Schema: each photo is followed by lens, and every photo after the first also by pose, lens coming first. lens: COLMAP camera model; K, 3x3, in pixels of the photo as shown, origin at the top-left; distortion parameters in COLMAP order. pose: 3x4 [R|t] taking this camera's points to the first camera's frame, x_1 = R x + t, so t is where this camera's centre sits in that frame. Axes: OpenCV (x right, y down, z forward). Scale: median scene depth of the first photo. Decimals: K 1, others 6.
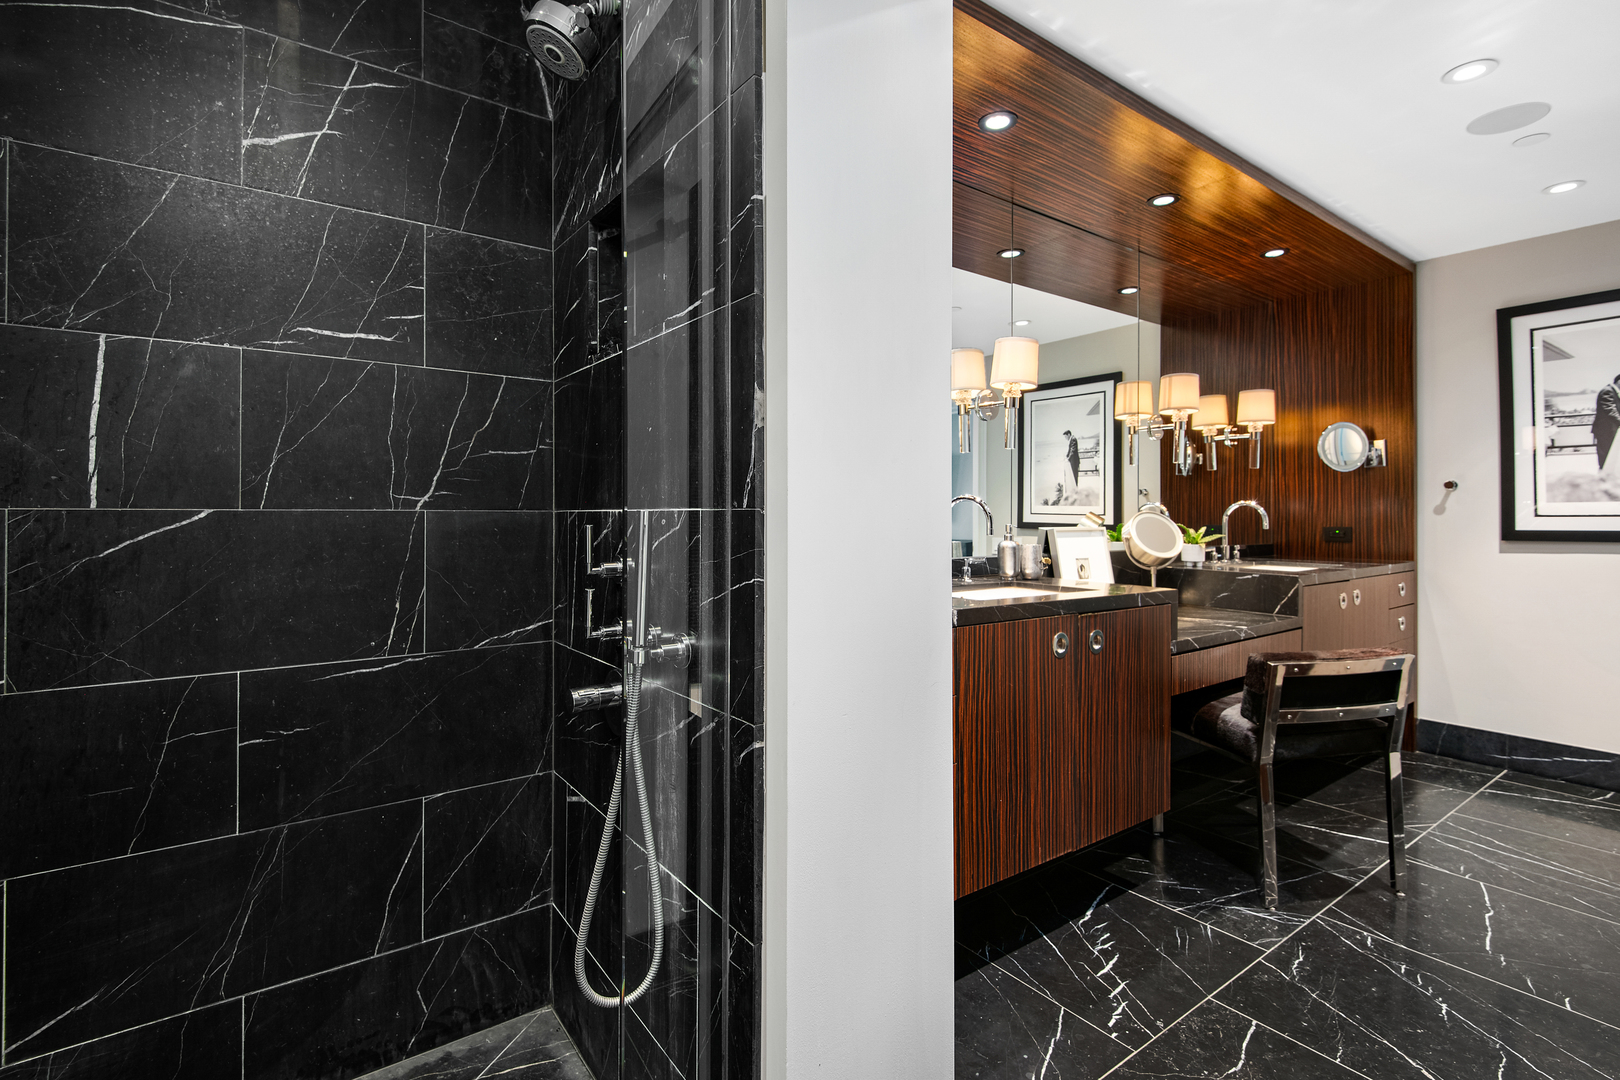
lens RADIAL K [[756.5, 0, 819.1], [0, 756.5, 519.3], [0, 0, 1]] dist [-0.000968, -0.001578]
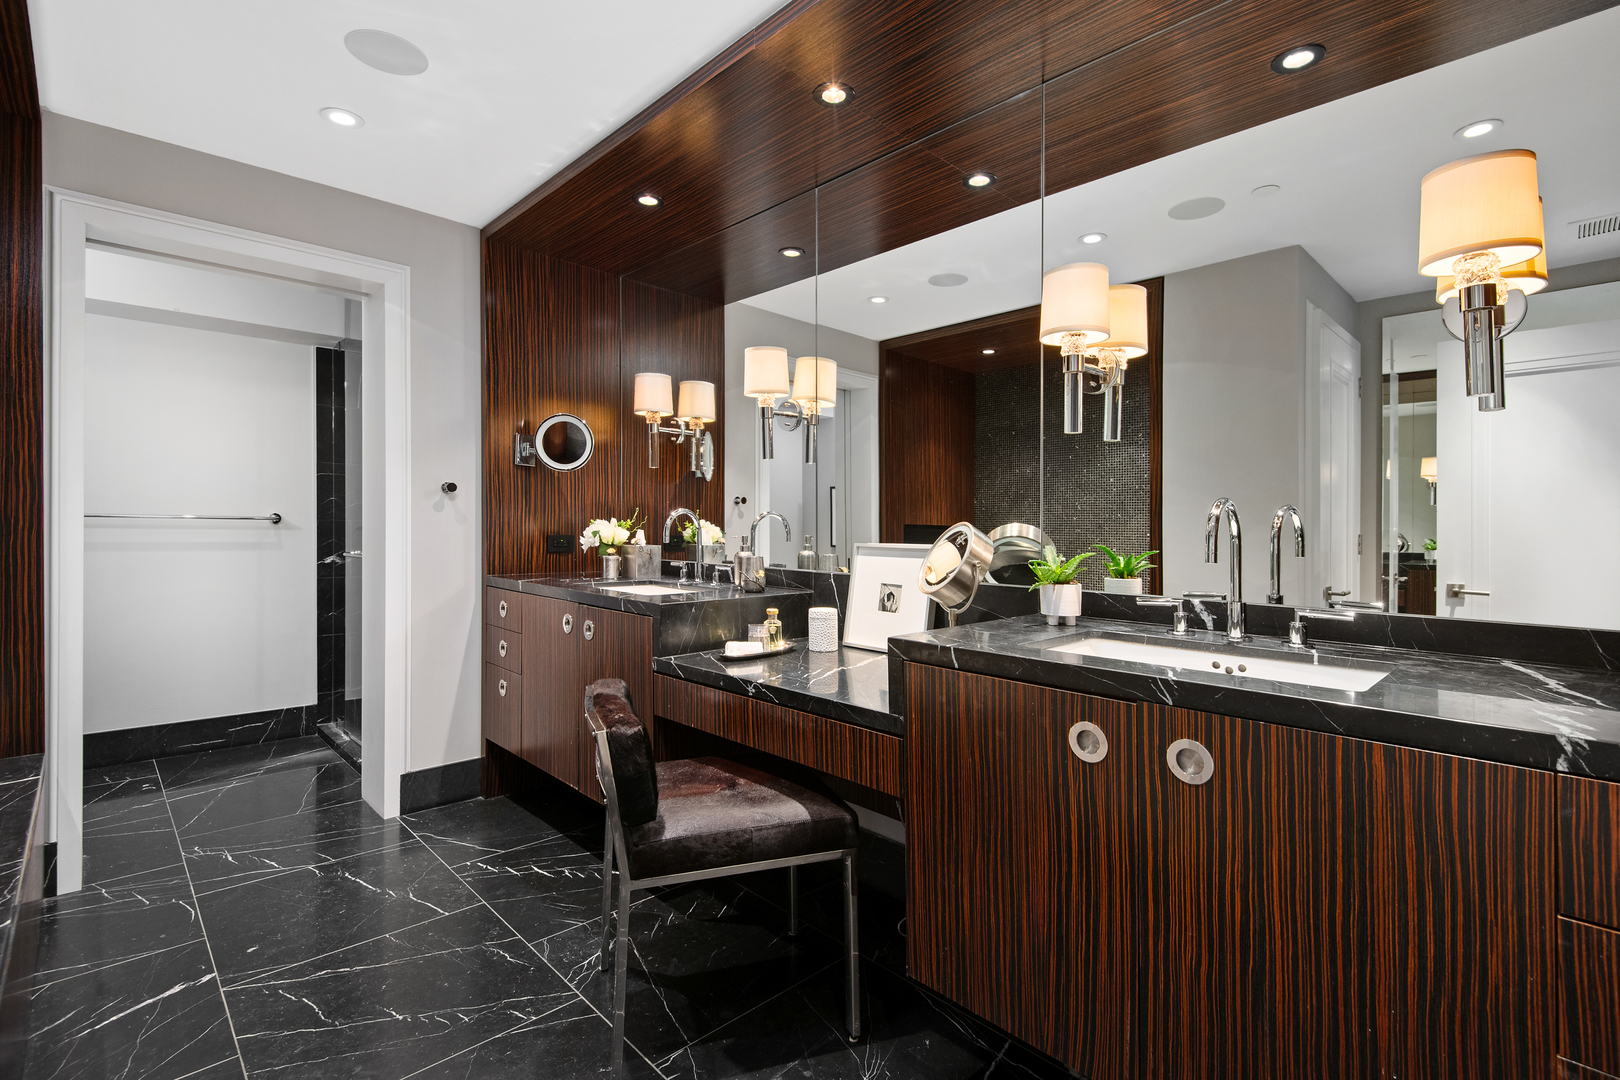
lens RADIAL K [[756.5, 0, 819.1], [0, 756.5, 519.3], [0, 0, 1]] dist [-0.000968, -0.001578]
pose [[0.131132, -0.012957, -0.991280, 1.609320], [-0.019356, 0.999691, -0.015628, -0.002609], [0.991176, 0.021237, 0.130840, 1.192302]]
